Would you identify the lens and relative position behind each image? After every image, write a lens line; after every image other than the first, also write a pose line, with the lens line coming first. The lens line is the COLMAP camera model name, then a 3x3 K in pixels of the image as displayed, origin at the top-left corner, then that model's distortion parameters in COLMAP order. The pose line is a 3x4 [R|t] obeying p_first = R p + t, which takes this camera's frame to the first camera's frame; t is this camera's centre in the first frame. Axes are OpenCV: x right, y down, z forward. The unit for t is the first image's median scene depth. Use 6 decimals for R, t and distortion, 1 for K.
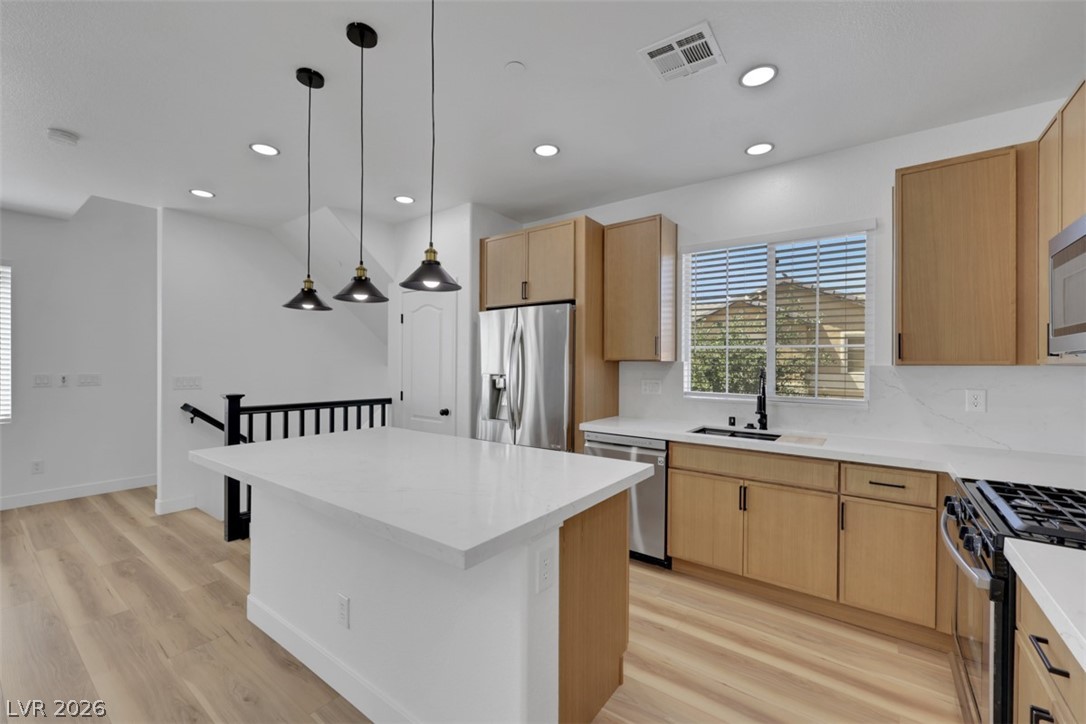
lens RADIAL K [[443.4, 0, 540.8], [0, 443.4, 364.2], [0, 0, 1]] dist [0.000495, -0.000026]
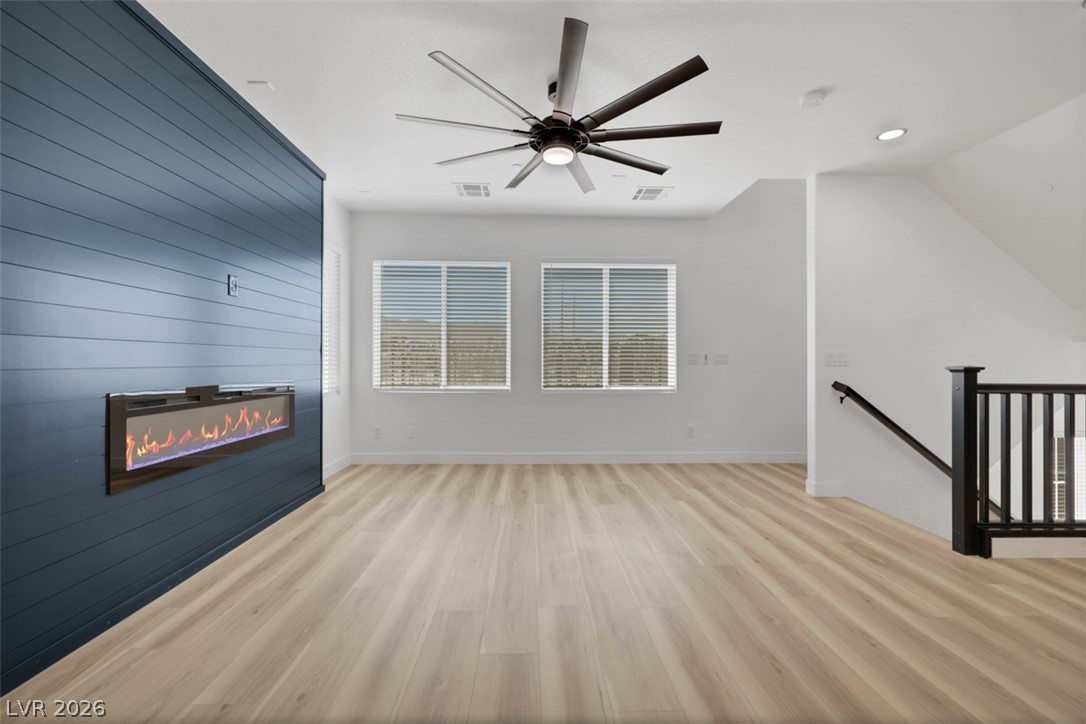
lens RADIAL K [[458.8, 0, 544.1], [0, 458.8, 361.0], [0, 0, 1]] dist [0.002976, 0.000676]
pose [[0.624391, -0.003952, -0.781102, -0.542128], [0.000235, 0.999988, -0.004871, 0.063707], [0.781112, 0.002858, 0.624384, -0.086339]]
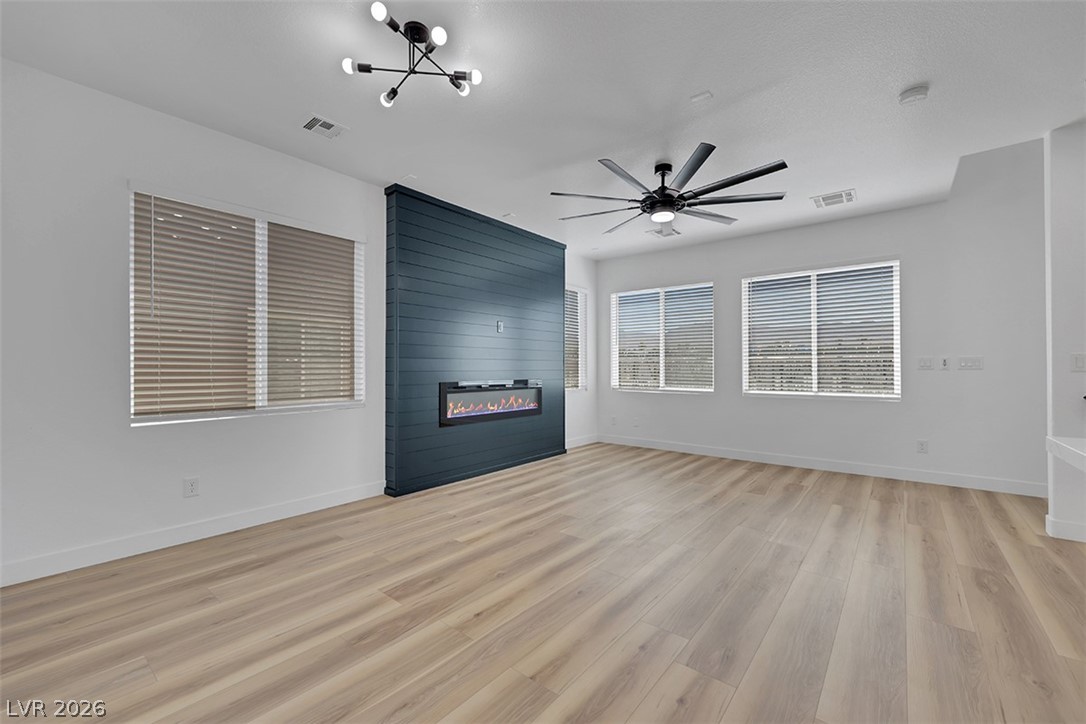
lens RADIAL K [[439.3, 0, 544.6], [0, 439.3, 365.6], [0, 0, 1]] dist [0.000338, 0.000136]
pose [[-0.040168, -0.010238, -0.999141, -0.087597], [0.000325, 0.999947, -0.010259, 0.067087], [0.999193, -0.000737, -0.040162, 0.201545]]
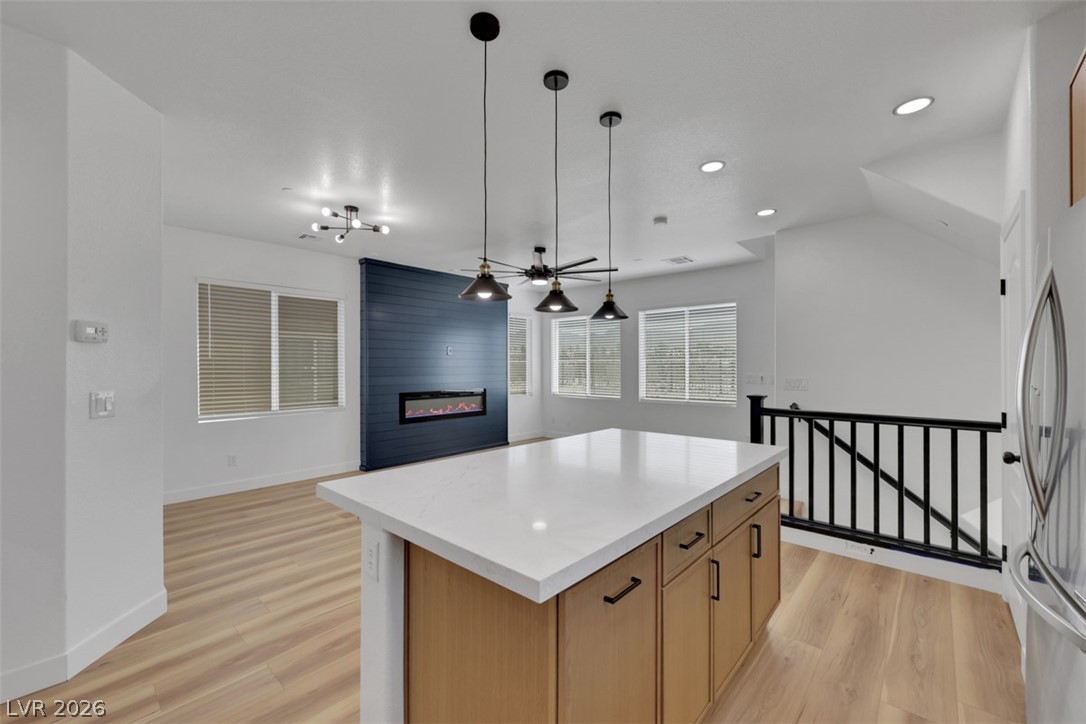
lens RADIAL K [[439.3, 0, 544.6], [0, 439.3, 365.6], [0, 0, 1]] dist [0.000338, 0.000136]
pose [[-0.086196, -0.006814, -0.996255, 0.409917], [0.001852, 0.999974, -0.007000, 0.003558], [0.996276, -0.002448, -0.086181, 0.602921]]
